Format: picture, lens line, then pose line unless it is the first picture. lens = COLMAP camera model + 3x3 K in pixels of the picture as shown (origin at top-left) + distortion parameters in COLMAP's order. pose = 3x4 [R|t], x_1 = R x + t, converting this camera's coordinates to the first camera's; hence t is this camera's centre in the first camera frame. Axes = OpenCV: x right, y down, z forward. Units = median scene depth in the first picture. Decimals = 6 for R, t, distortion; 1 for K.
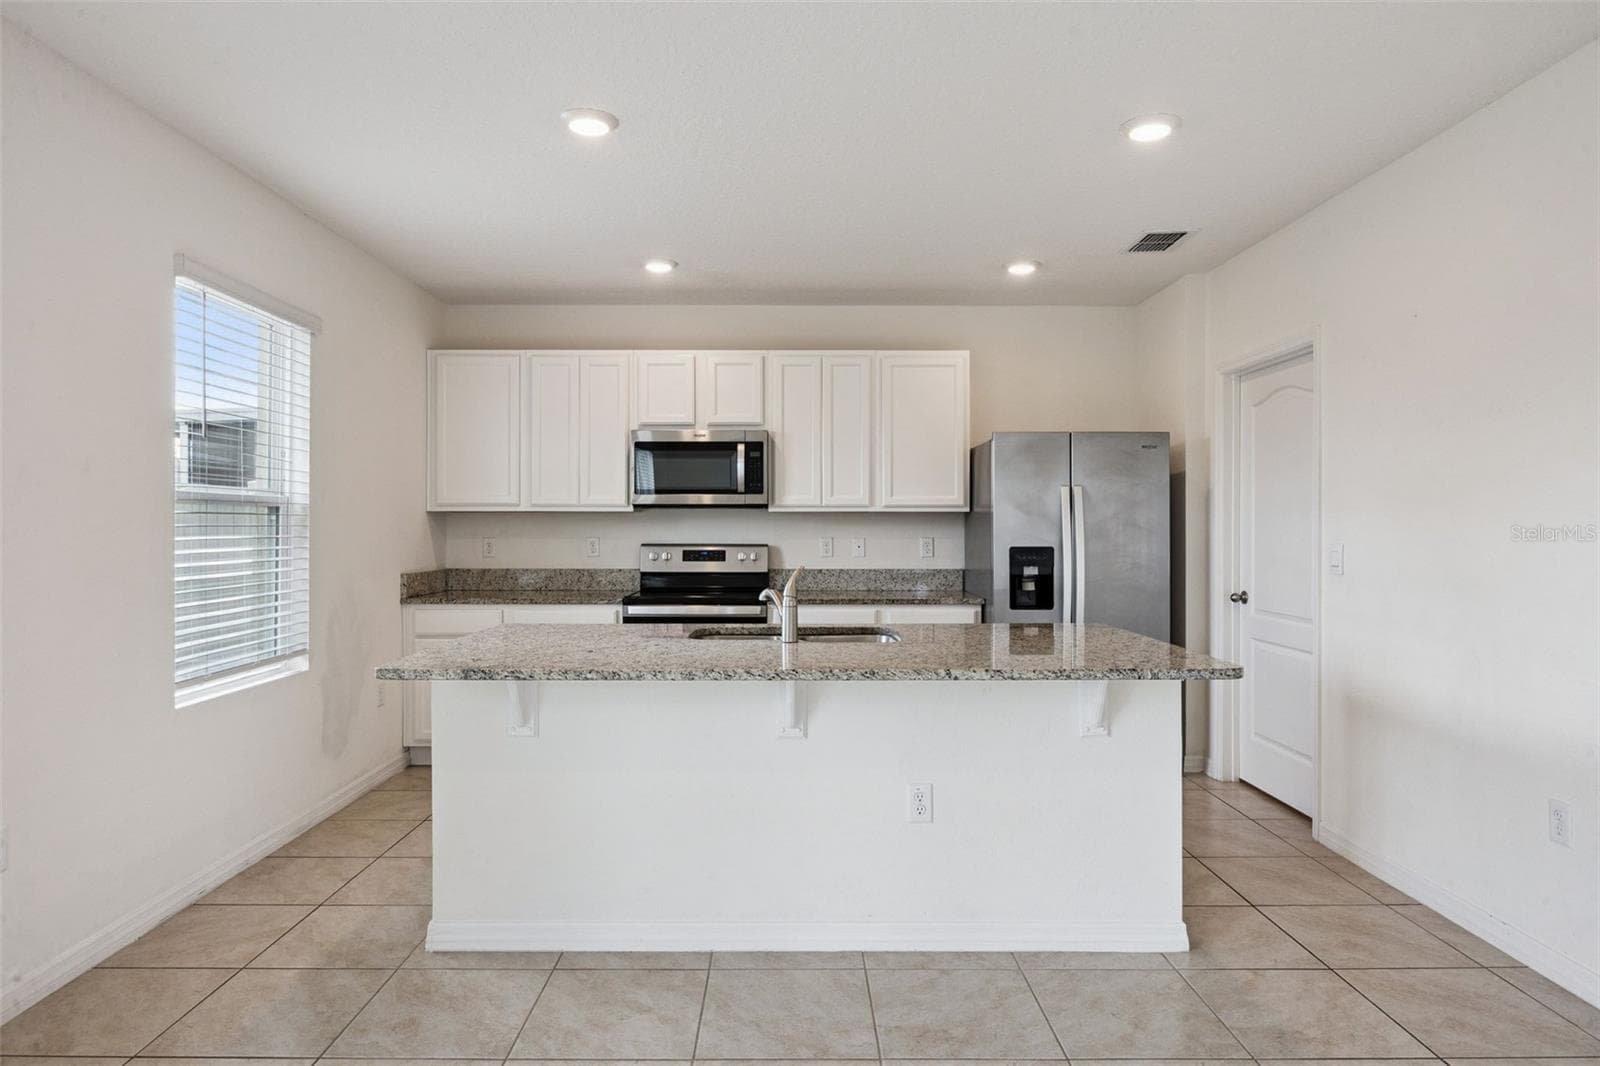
lens RADIAL K [[921.1, 0, 794.3], [0, 921.1, 534.7], [0, 0, 1]] dist [-0.000482, -0.000694]
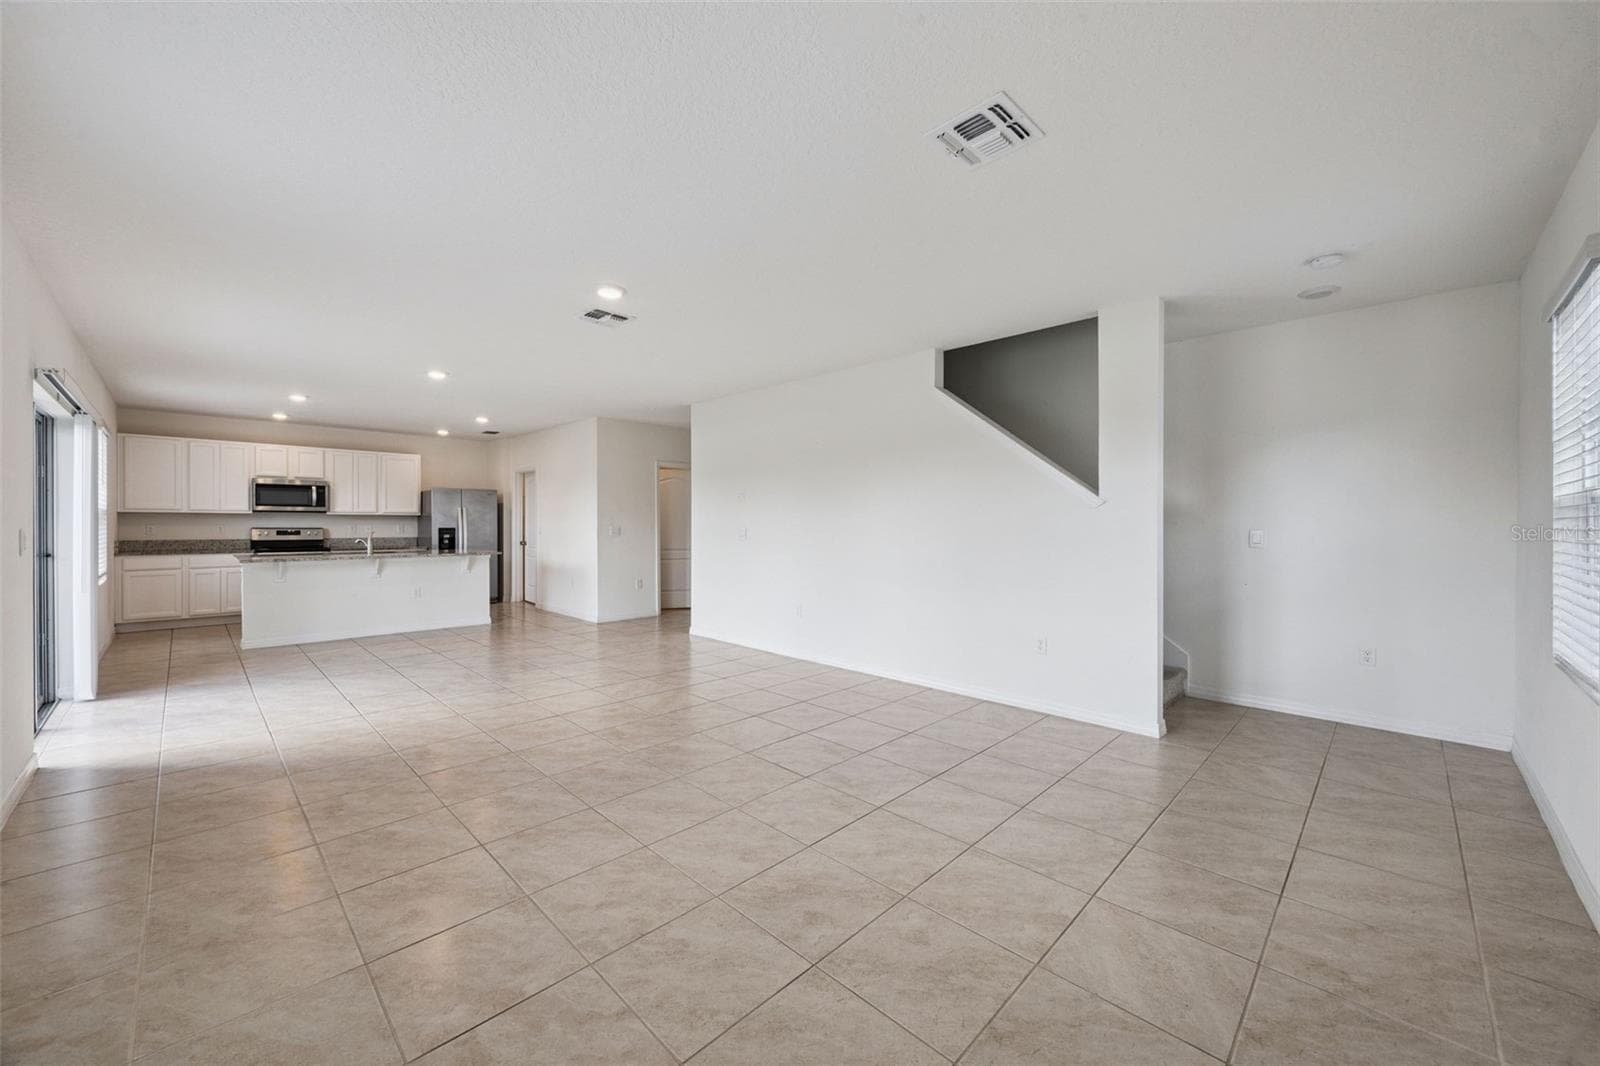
lens RADIAL K [[609.3, 0, 793.6], [0, 609.3, 527.1], [0, 0, 1]] dist [-0.000536, -0.000034]
pose [[0.710715, -0.001721, 0.703478, -0.291860], [0.004832, 0.999985, -0.002436, 0.019491], [-0.703463, 0.005130, 0.710713, -1.044512]]
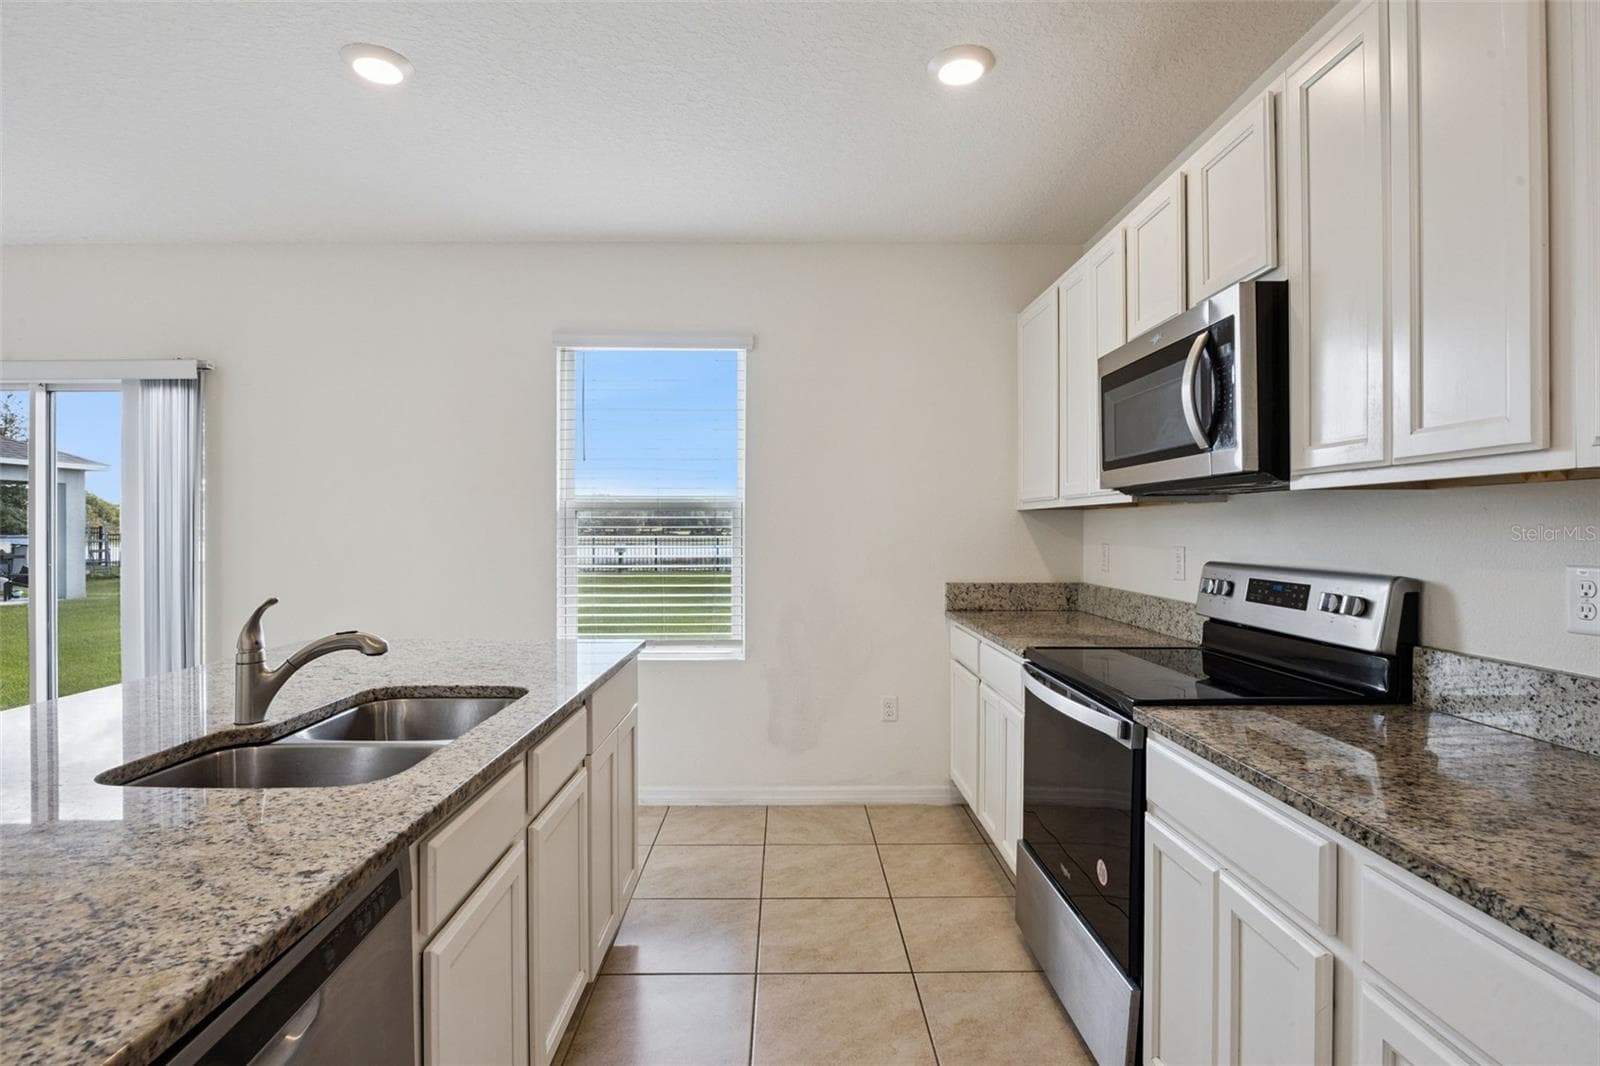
lens RADIAL K [[773.5, 0, 800.0], [0, 773.5, 533.0], [0, 0, 1]] dist [-0.018022, 0.000151]
pose [[0.010443, 0.005768, -0.999929, 0.298617], [-0.009433, 0.999939, 0.005670, -0.007233], [0.999901, 0.009373, 0.010497, 0.818221]]
